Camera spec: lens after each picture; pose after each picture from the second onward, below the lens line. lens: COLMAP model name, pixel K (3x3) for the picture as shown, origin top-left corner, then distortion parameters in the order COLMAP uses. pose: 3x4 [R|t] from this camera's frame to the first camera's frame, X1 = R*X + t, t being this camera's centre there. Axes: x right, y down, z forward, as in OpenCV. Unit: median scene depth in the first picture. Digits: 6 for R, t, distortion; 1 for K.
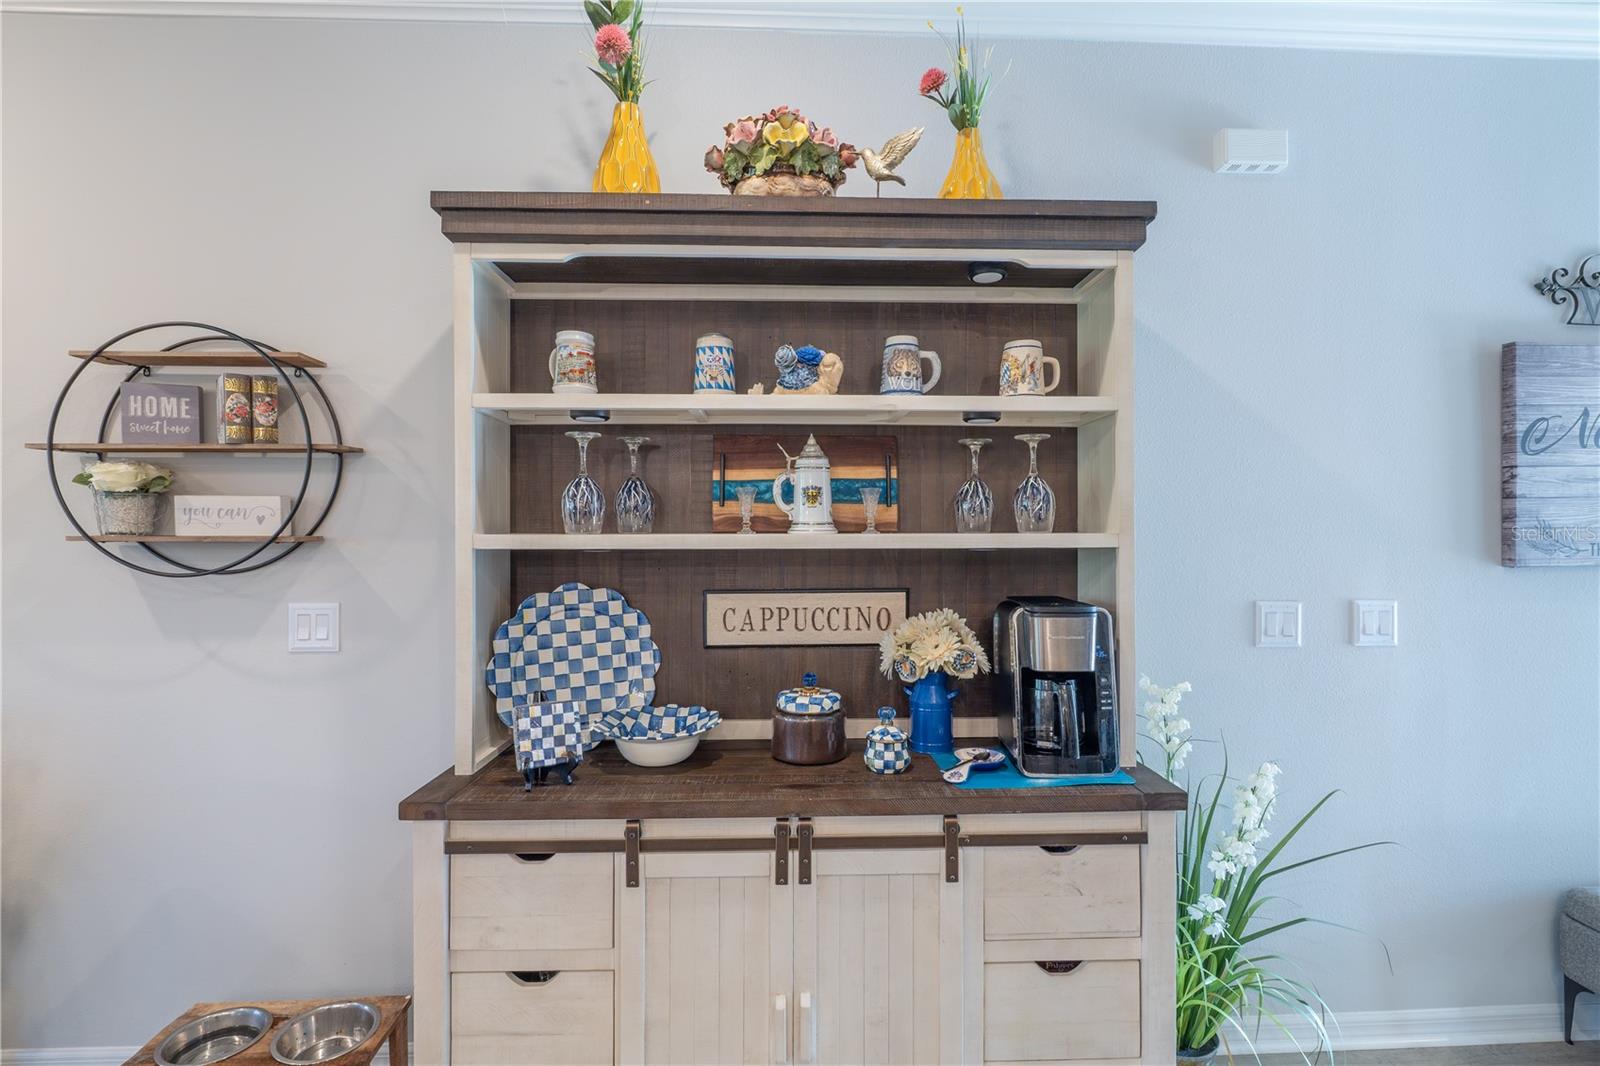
lens RADIAL K [[738.3, 0, 813.5], [0, 738.3, 533.2], [0, 0, 1]] dist [-0.006511, 0.001308]
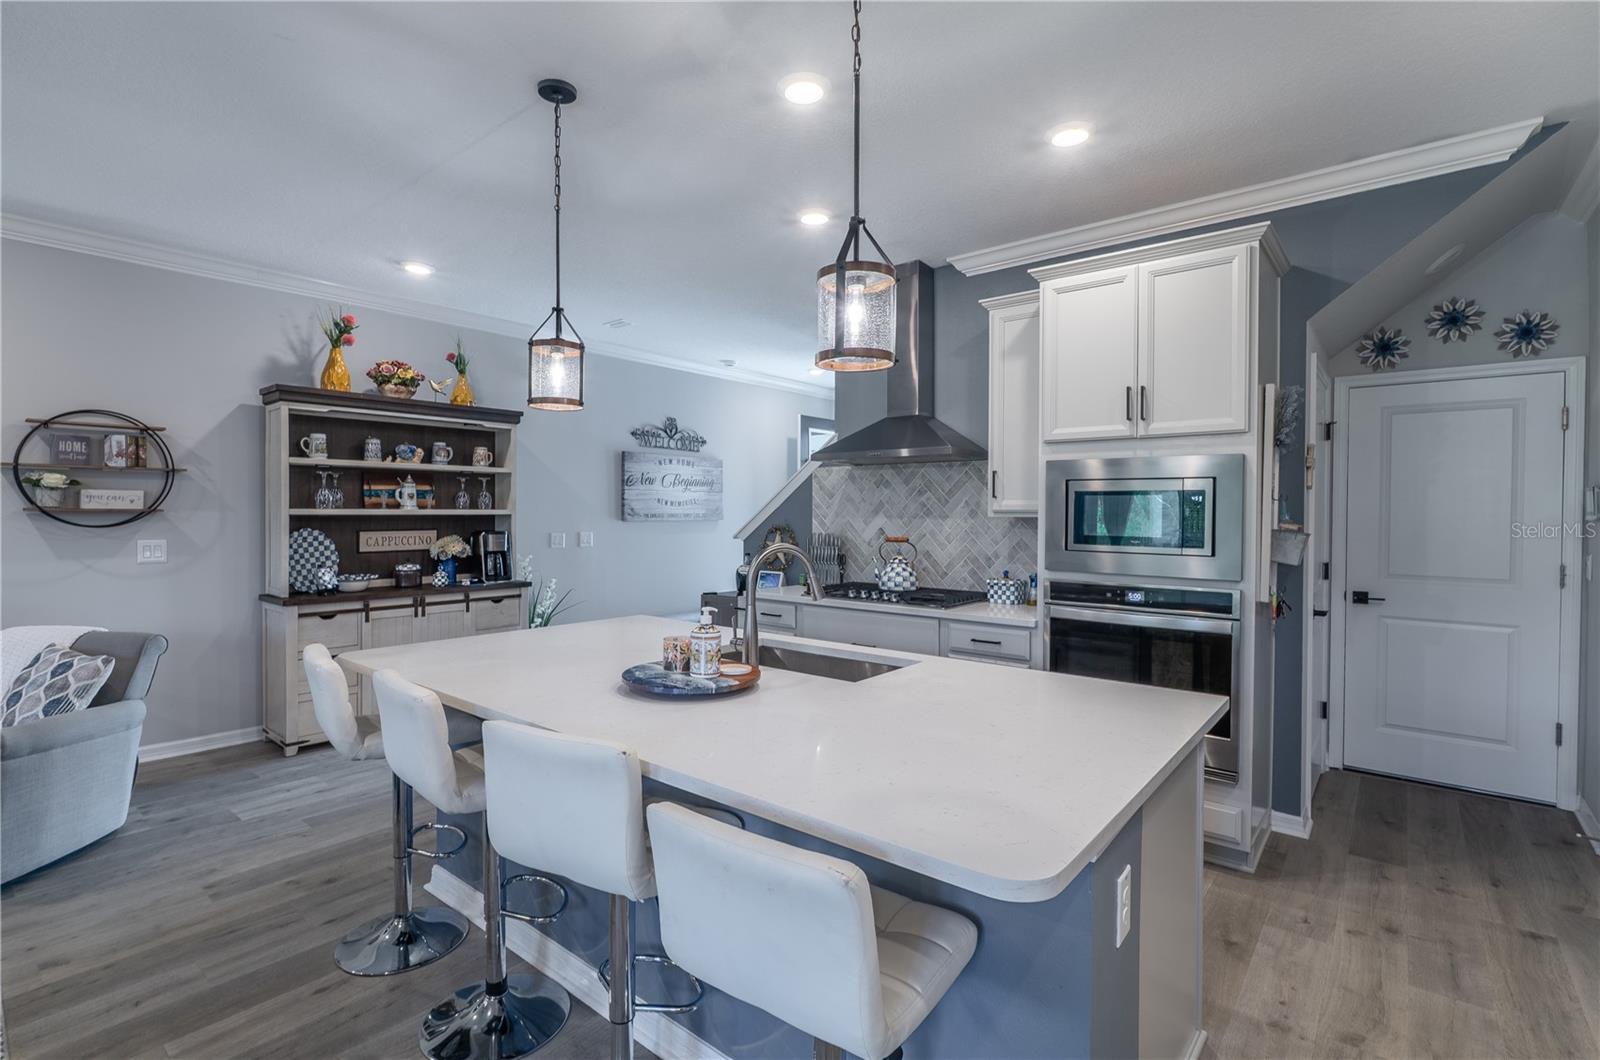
lens RADIAL K [[738.3, 0, 782.4], [0, 738.3, 520.4], [0, 0, 1]] dist [-0.006511, 0.001308]
pose [[0.678120, -0.004411, 0.734938, -1.103228], [-0.004049, 0.999944, 0.009737, 0.009568], [-0.734940, -0.009579, 0.678064, -1.971790]]
